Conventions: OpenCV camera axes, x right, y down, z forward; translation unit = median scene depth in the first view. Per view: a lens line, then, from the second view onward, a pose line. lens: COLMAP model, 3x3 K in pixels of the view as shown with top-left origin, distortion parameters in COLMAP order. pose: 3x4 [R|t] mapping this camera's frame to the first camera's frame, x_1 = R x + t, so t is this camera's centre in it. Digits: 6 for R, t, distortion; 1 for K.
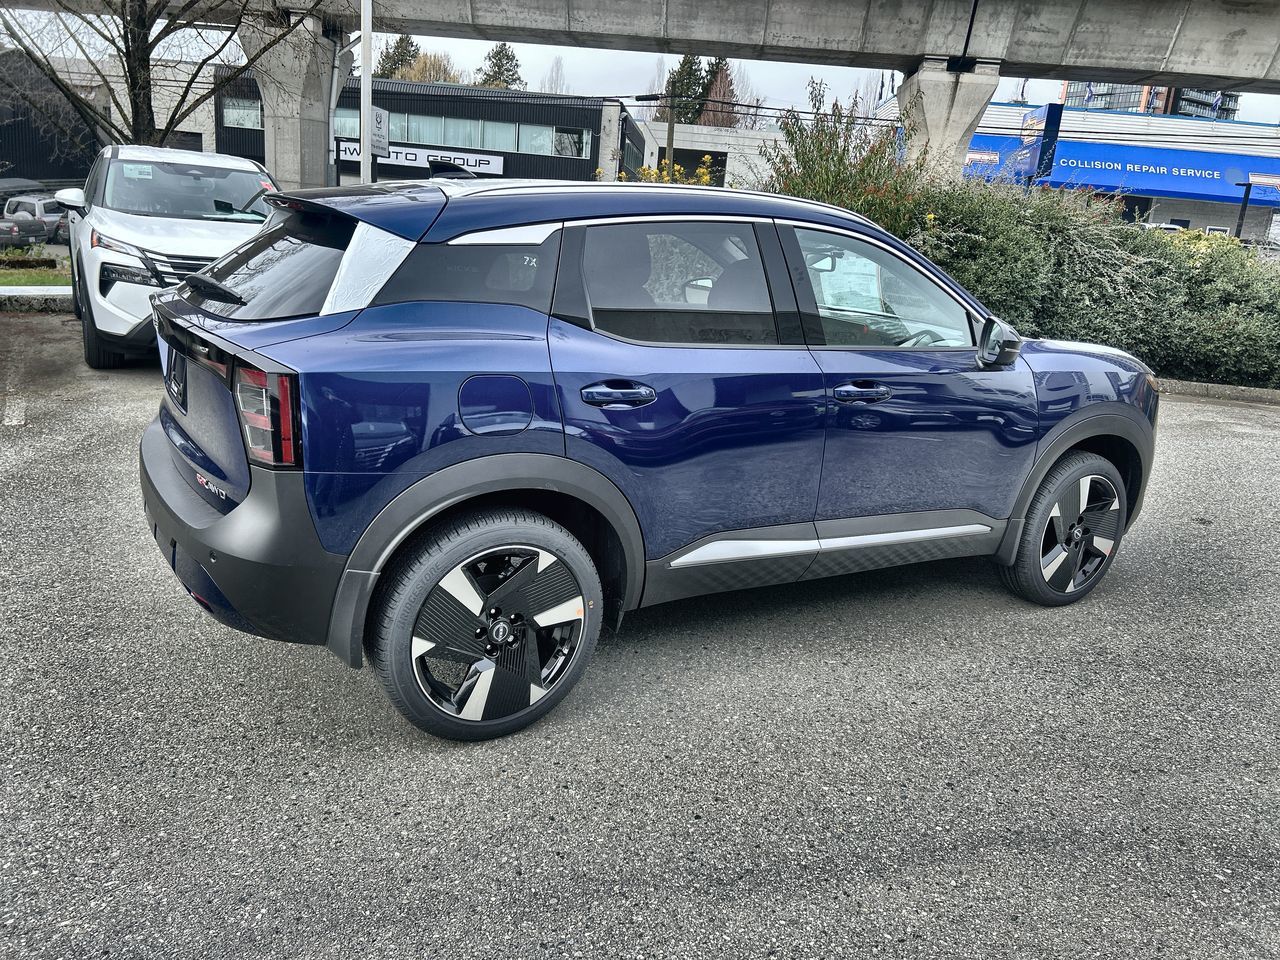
lens RADIAL K [[979.3, 0, 641.9], [0, 979.3, 457.7], [0, 0, 1]] dist [0.065095, -0.072182]
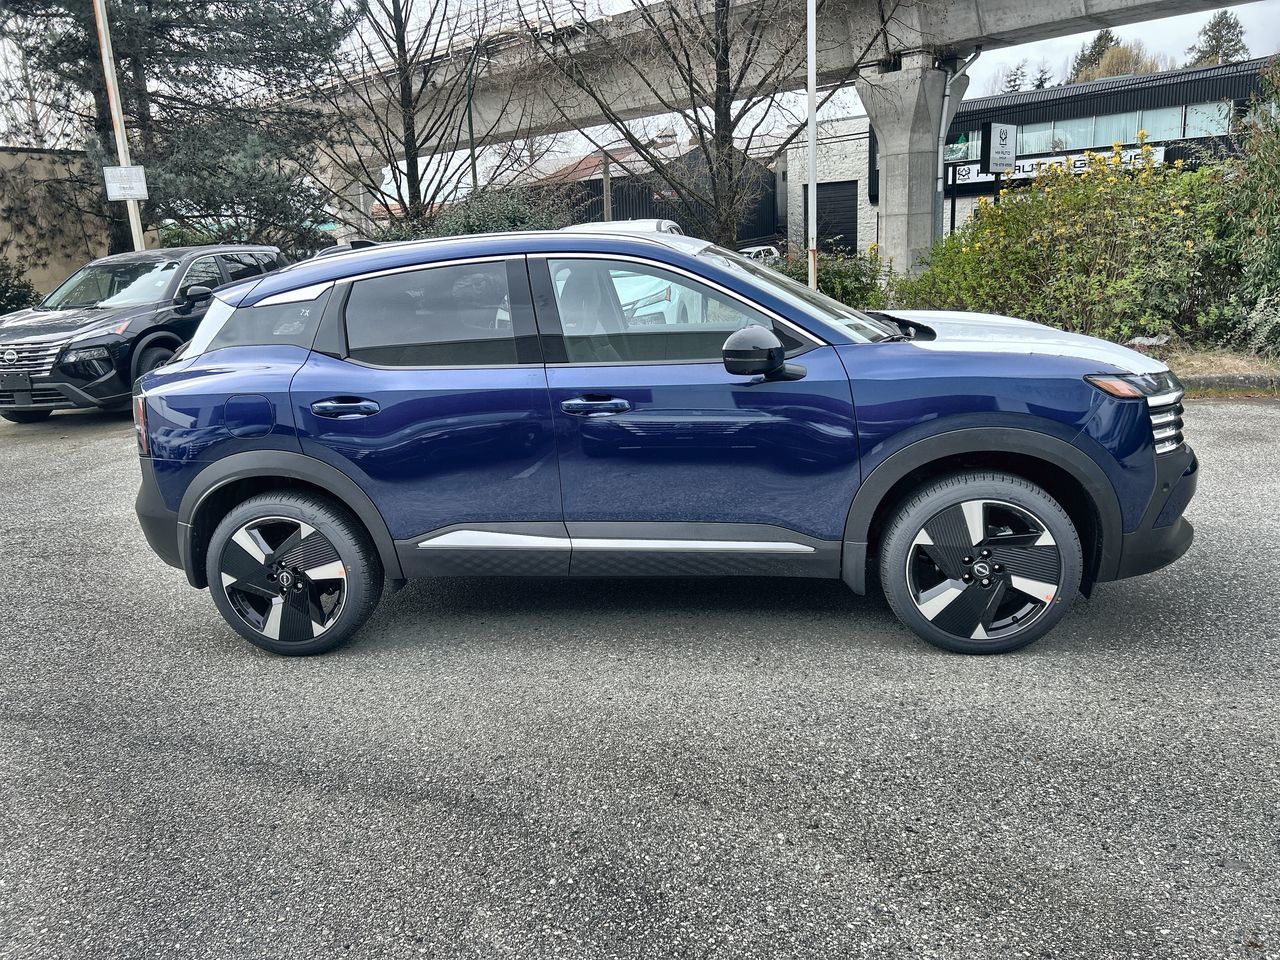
lens RADIAL K [[969.1, 0, 623.1], [0, 969.1, 469.5], [0, 0, 1]] dist [0.076074, -0.082994]
pose [[0.756195, 0.028399, -0.653730, 0.959763], [-0.035549, 0.999365, 0.002293, 0.001288], [0.653380, 0.021506, 0.756724, 0.218732]]
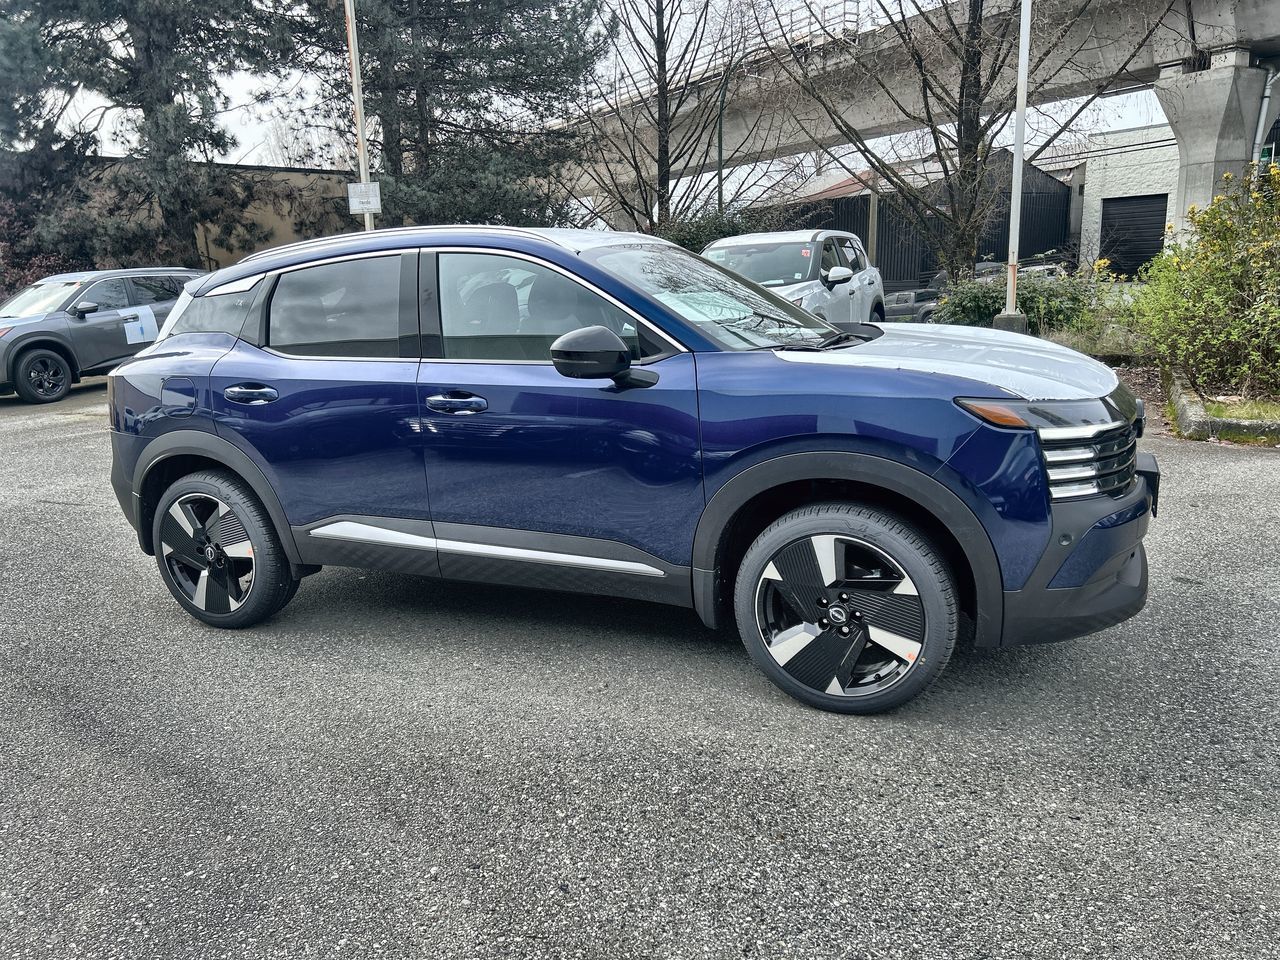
lens RADIAL K [[967.2, 0, 635.6], [0, 967.2, 475.6], [0, 0, 1]] dist [0.073029, -0.076597]
pose [[0.548441, 0.069812, -0.833270, 1.214923], [-0.110119, 0.993860, 0.010788, -0.021451], [0.828907, 0.085842, 0.552761, 0.602012]]
